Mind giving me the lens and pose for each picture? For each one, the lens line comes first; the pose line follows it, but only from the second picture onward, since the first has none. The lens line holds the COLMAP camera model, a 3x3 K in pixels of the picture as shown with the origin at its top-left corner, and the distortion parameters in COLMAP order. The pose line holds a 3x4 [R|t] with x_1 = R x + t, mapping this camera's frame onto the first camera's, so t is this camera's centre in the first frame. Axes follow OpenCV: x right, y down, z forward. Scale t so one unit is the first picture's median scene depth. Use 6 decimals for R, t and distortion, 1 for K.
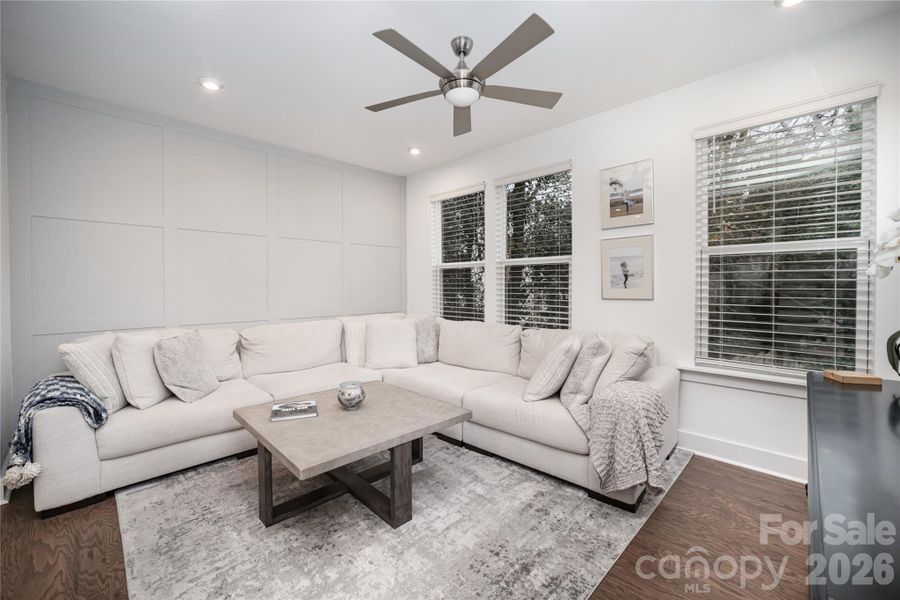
lens RADIAL K [[369.8, 0, 449.4], [0, 369.8, 282.7], [0, 0, 1]] dist [-0.000893, 0.000023]
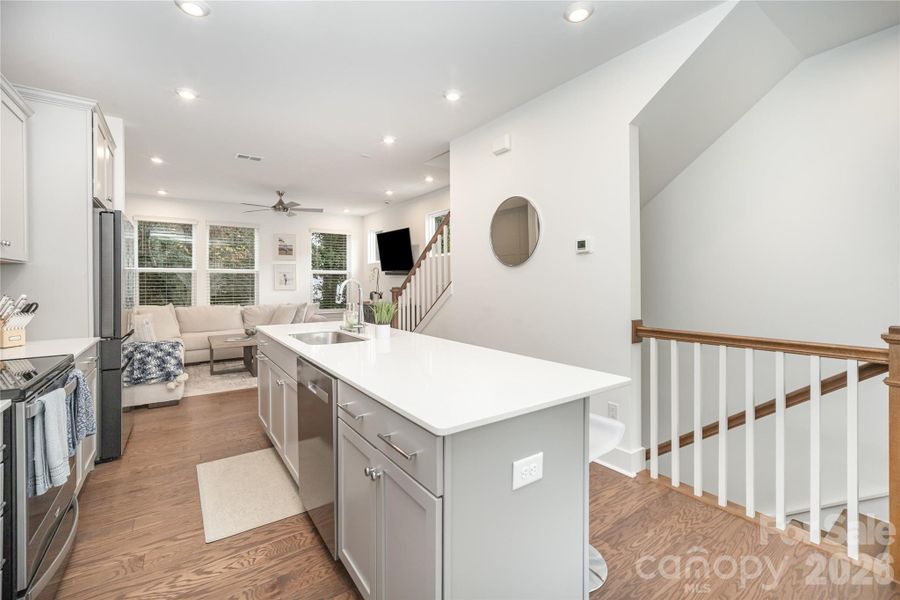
lens RADIAL K [[390.9, 0, 452.8], [0, 390.9, 284.5], [0, 0, 1]] dist [-0.000364, 0.000124]
pose [[0.160491, -0.006616, 0.987015, -1.857686], [0.002507, 0.999977, 0.006296, -0.002576], [-0.987034, 0.001464, 0.160504, -0.486482]]
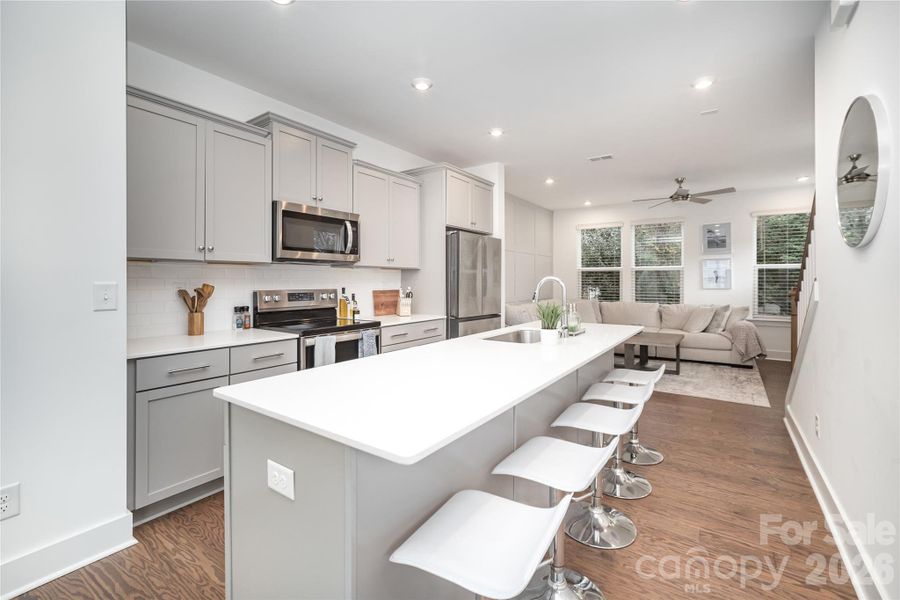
lens RADIAL K [[398.6, 0, 450.7], [0, 398.6, 279.1], [0, 0, 1]] dist [0.000962, 0.000608]
pose [[0.982652, 0.000662, 0.185455, -1.378630], [-0.000729, 1.000000, 0.000297, -0.007278], [-0.185455, -0.000428, 0.982653, -0.901132]]
